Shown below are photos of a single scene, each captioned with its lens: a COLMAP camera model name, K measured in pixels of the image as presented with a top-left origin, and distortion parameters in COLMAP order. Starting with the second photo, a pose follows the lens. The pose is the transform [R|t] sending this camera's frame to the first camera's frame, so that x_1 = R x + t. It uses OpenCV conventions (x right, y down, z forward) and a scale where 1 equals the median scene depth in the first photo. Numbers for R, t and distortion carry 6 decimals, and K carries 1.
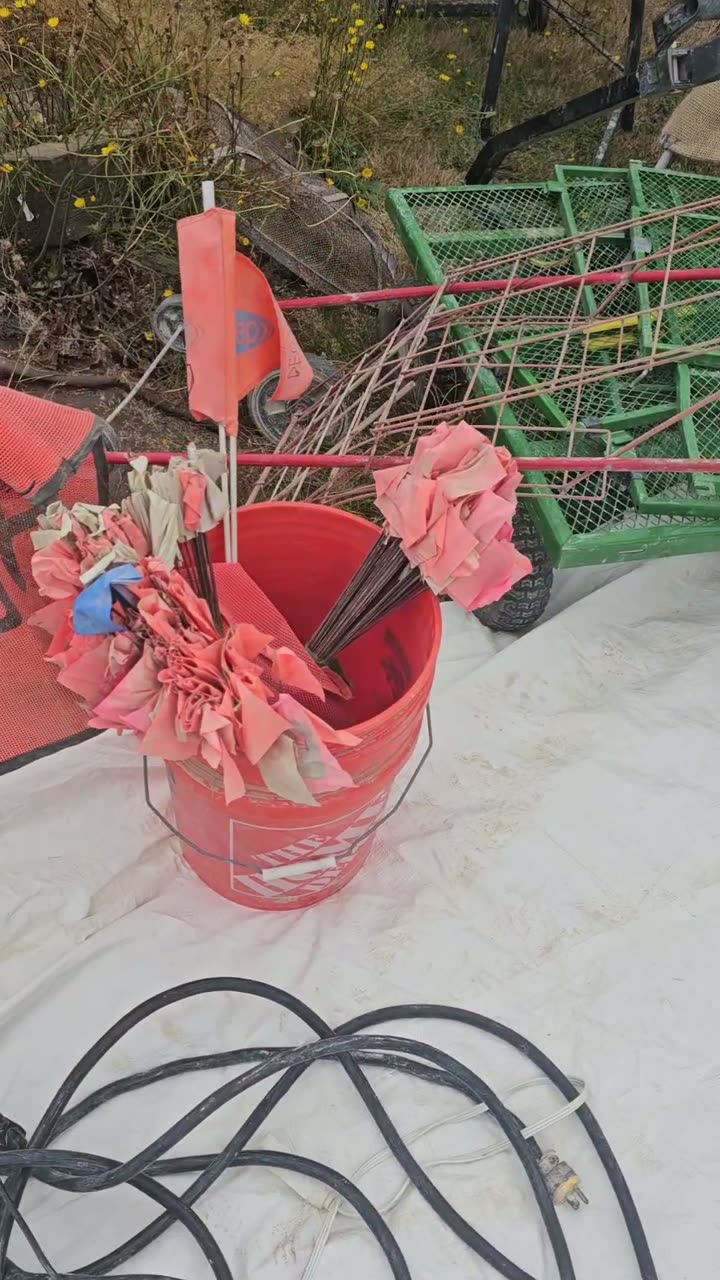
lens RADIAL K [[1049.0, 0, 359.7], [0, 1049.0, 647.8], [0, 0, 1]] dist [-0.022345, 0.031964]
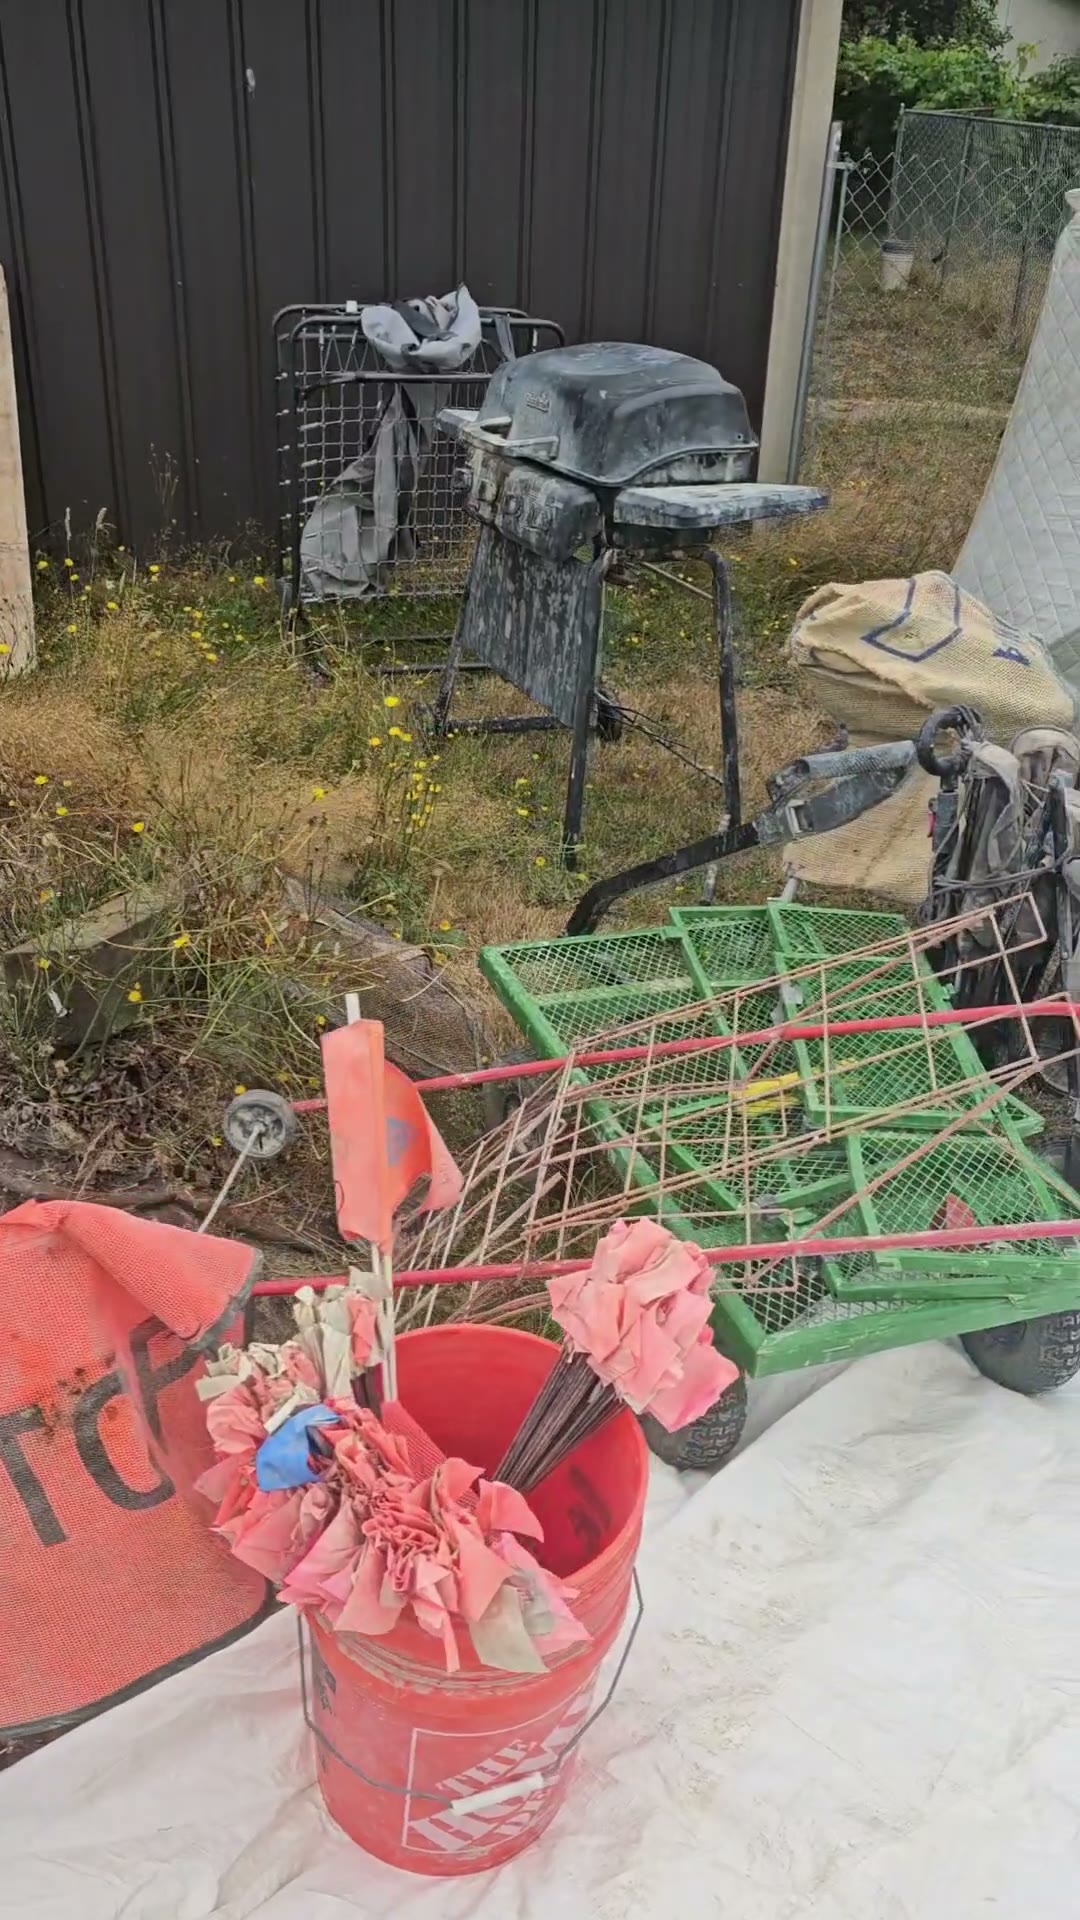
lens RADIAL K [[1573.5, 0, 539.5], [0, 1573.5, 971.8], [0, 0, 1]] dist [-0.022345, 0.031964]
pose [[0.991646, -0.068183, 0.109497, -0.100382], [0.102424, 0.932217, -0.347105, 0.041486], [-0.078408, 0.355420, 0.931412, -0.279877]]
